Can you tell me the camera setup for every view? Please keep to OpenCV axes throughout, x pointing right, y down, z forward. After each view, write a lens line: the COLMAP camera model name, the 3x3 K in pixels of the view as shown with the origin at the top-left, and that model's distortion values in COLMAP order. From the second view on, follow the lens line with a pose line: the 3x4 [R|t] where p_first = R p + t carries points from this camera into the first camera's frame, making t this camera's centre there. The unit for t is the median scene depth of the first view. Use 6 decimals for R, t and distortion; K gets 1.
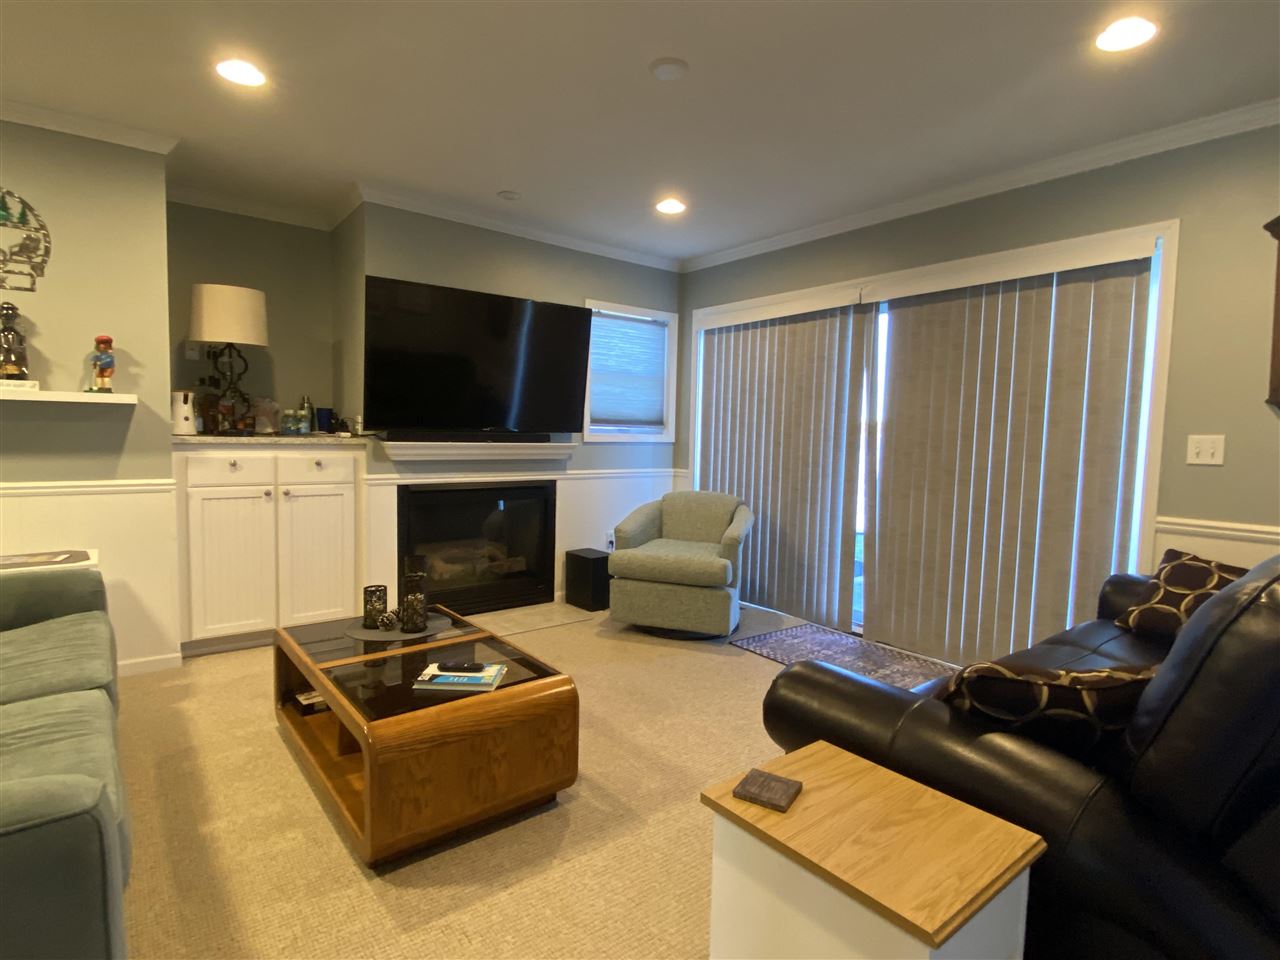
lens RADIAL K [[666.7, 0, 640.0], [0, 666.7, 480.0], [0, 0, 1]] dist [0.052814, -0.046547]
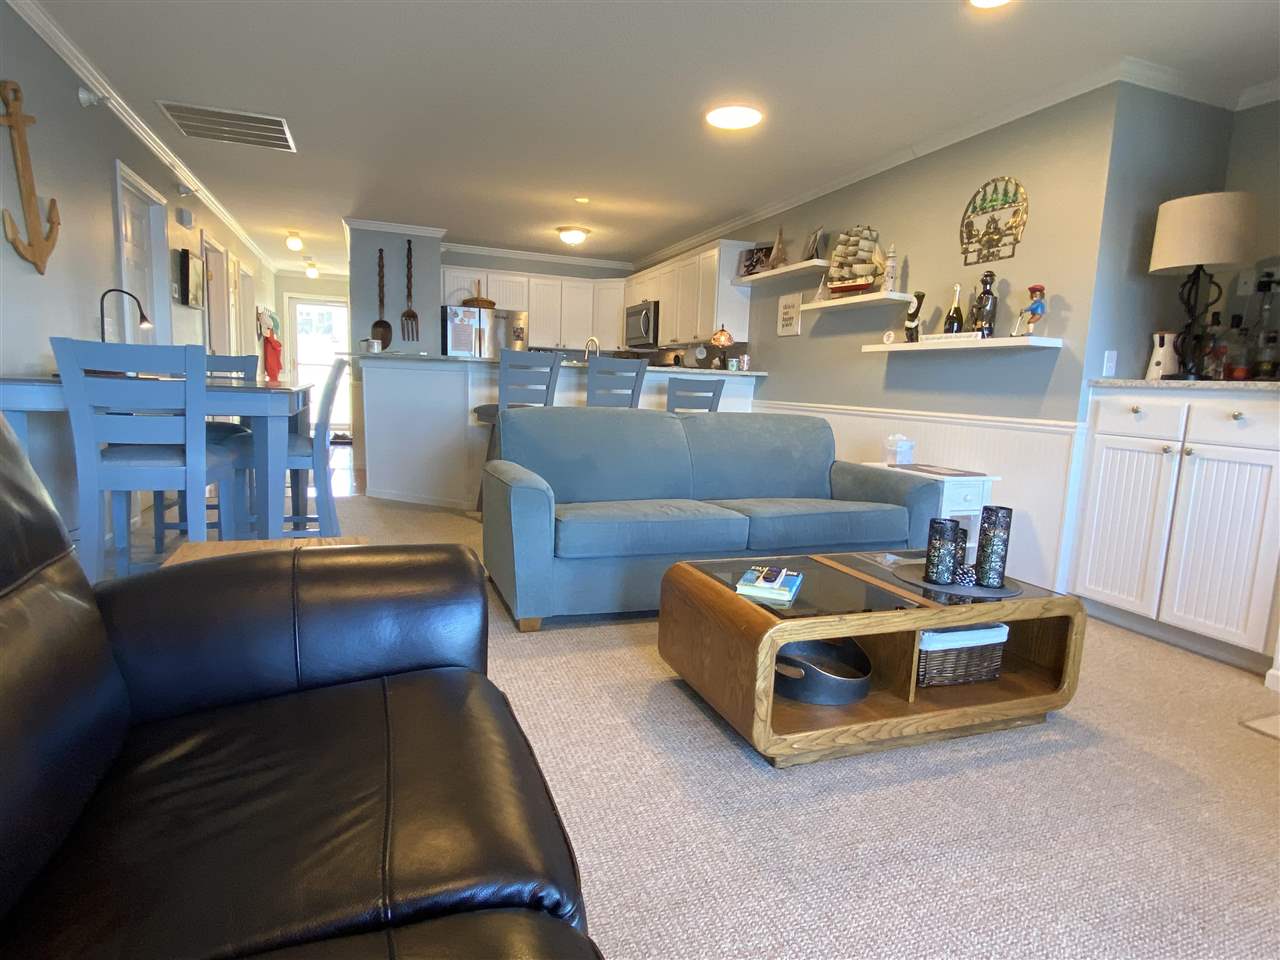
lens RADIAL K [[711.4, 0, 635.8], [0, 711.4, 487.7], [0, 0, 1]] dist [0.034787, -0.042991]
pose [[-0.309145, 0.097351, -0.946019, 0.455248], [-0.123362, 0.982237, 0.141391, 0.021870], [0.942980, 0.160413, -0.291644, 0.655788]]
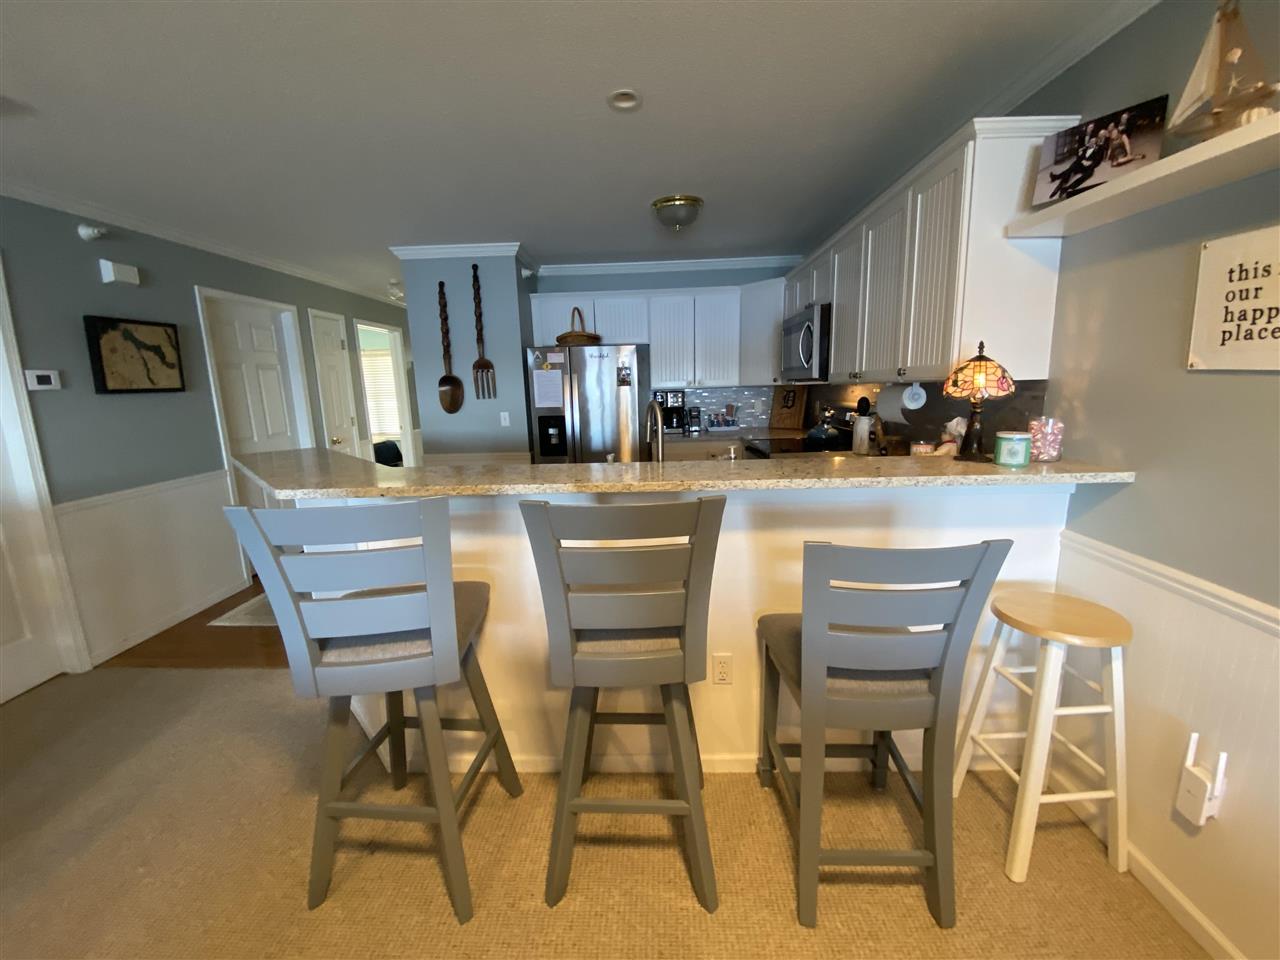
lens RADIAL K [[514.0, 0, 640.0], [0, 514.0, 480.0], [0, 0, 1]] dist [0.021211, -0.023267]
pose [[-0.639336, 0.131739, -0.757558, -0.688699], [-0.050884, 0.975806, 0.212635, -0.109306], [0.767242, 0.174493, -0.617165, 0.365260]]
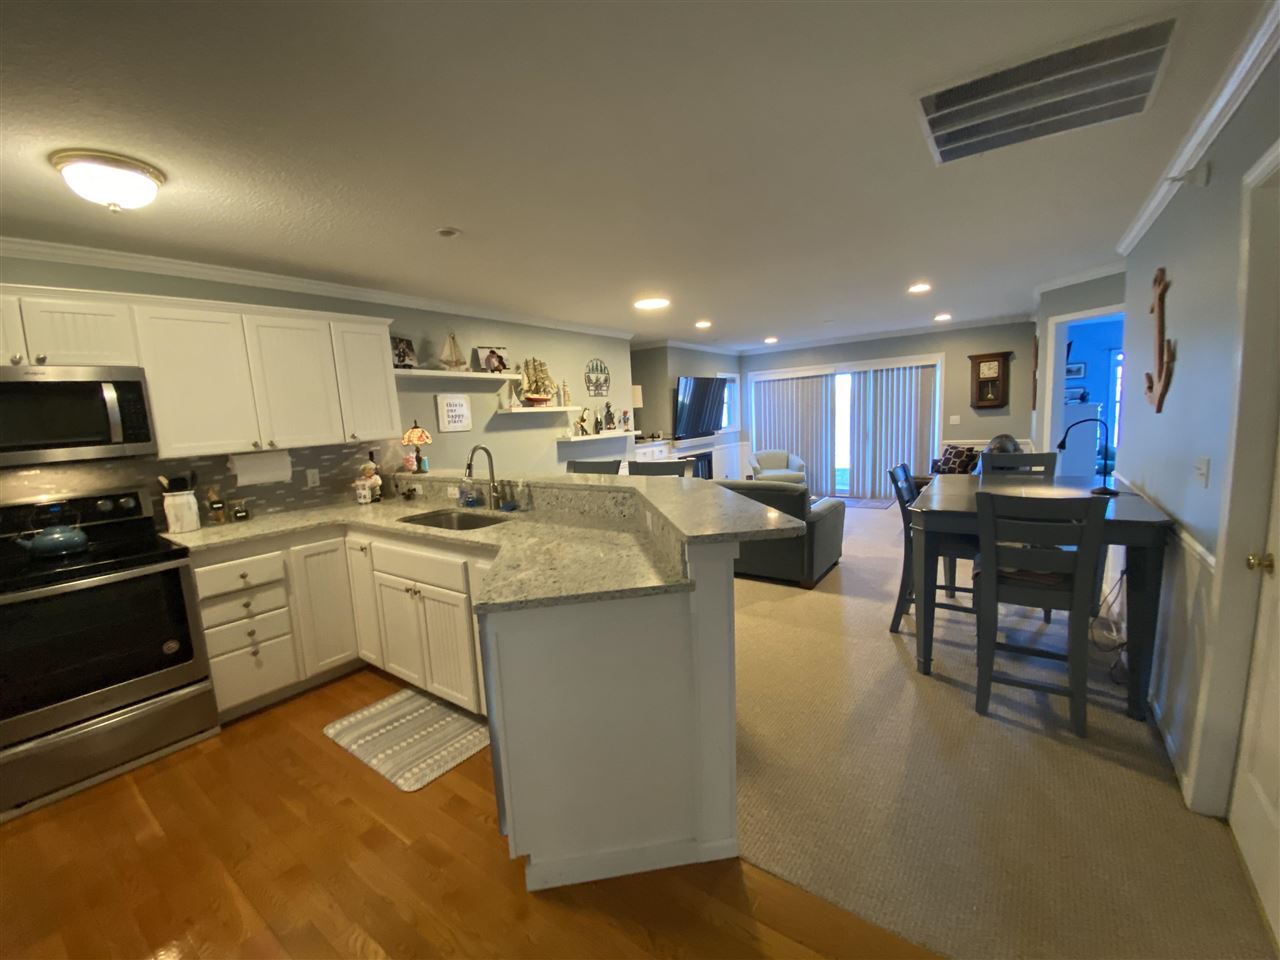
lens RADIAL K [[514.0, 0, 640.0], [0, 514.0, 480.0], [0, 0, 1]] dist [0.021211, -0.023267]
pose [[0.958522, -0.108982, 0.263362, -1.112937], [0.096306, 0.993505, 0.060611, -0.044464], [-0.268257, -0.032733, 0.962791, -0.868646]]
